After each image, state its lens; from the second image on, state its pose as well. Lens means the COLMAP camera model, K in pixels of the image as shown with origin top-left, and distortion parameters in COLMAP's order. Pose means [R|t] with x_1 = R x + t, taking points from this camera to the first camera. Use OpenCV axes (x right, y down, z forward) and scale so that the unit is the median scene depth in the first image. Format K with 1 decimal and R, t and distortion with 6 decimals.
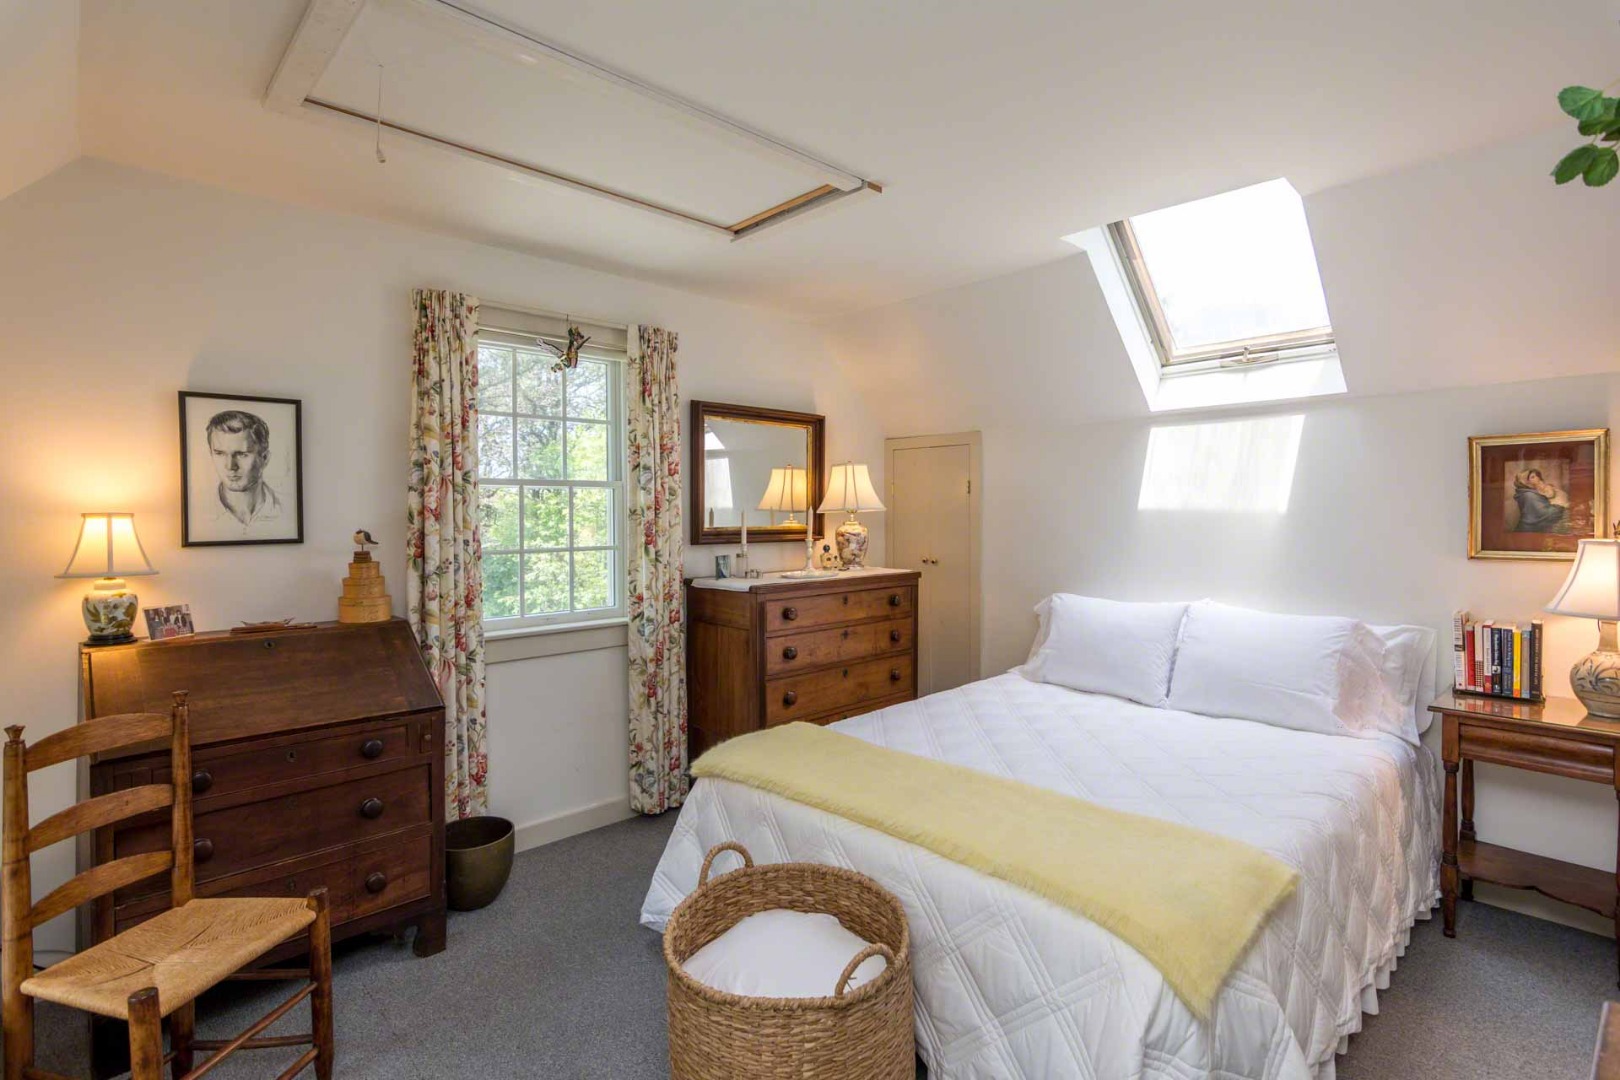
lens RADIAL K [[772.5, 0, 811.3], [0, 772.5, 529.8], [0, 0, 1]] dist [-0.005979, 0.000378]
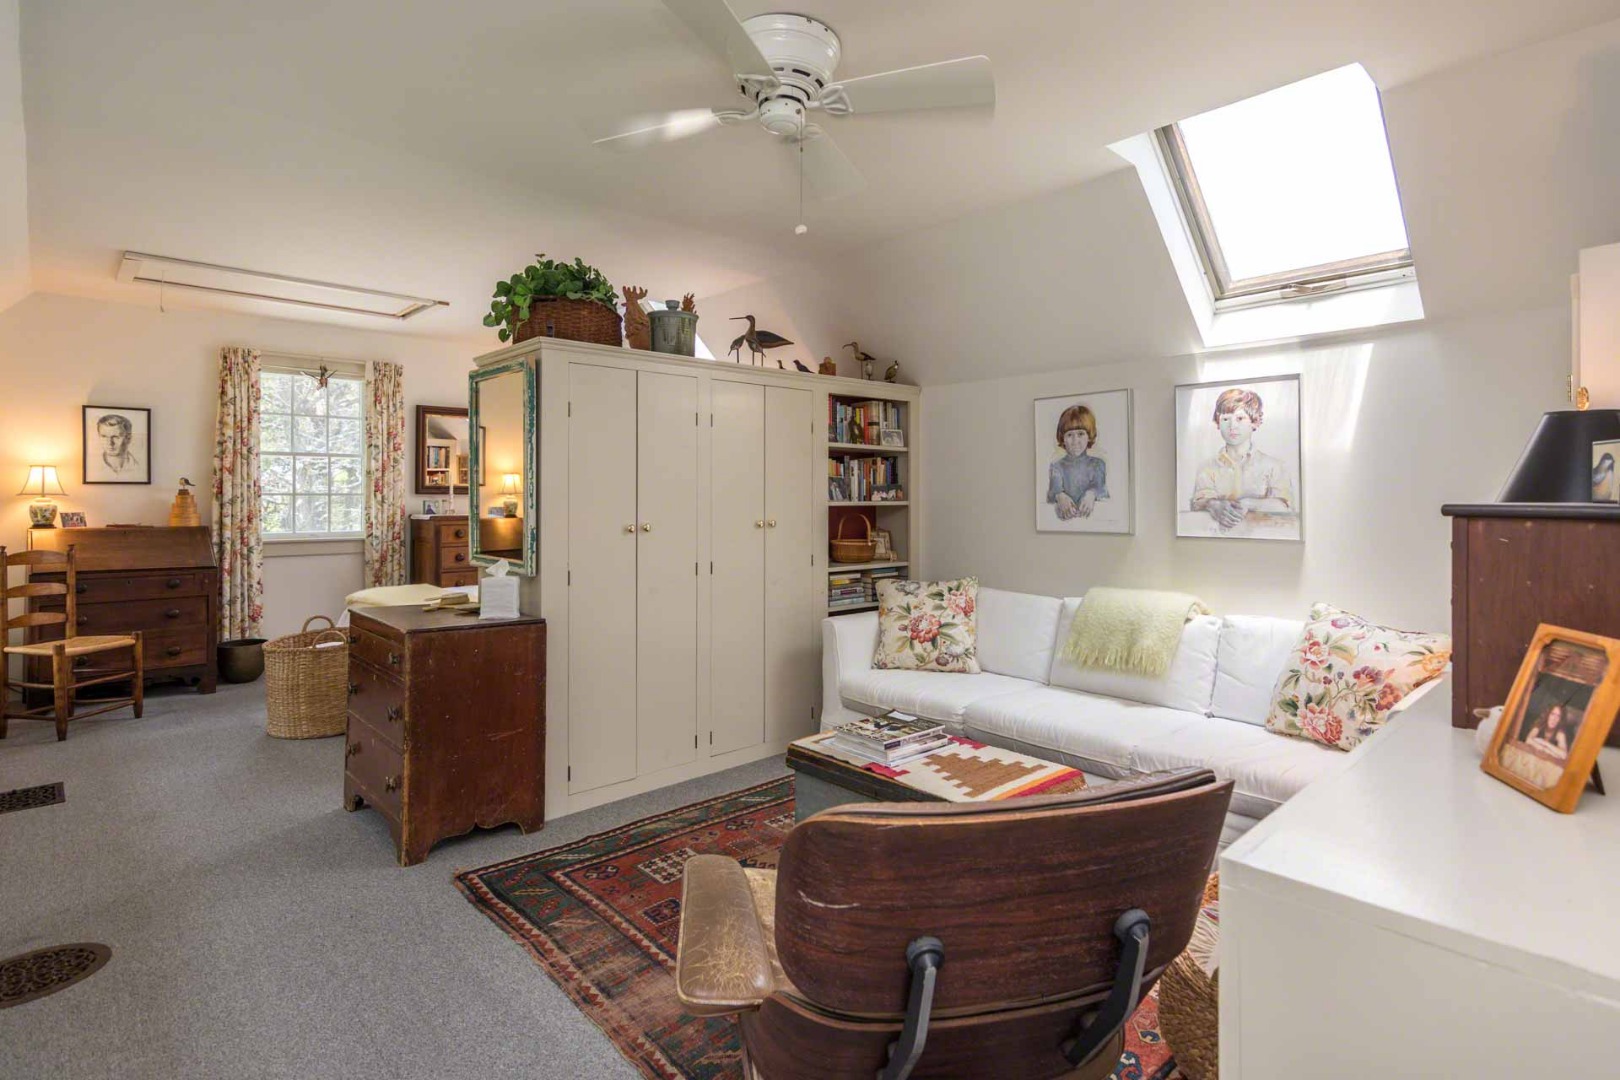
lens RADIAL K [[772.5, 0, 803.7], [0, 772.5, 499.5], [0, 0, 1]] dist [-0.005979, 0.000378]
pose [[0.999840, 0.008890, 0.015546, 0.848596], [-0.008670, 0.999862, -0.014198, 0.062809], [-0.015670, 0.014060, 0.999778, -0.846488]]
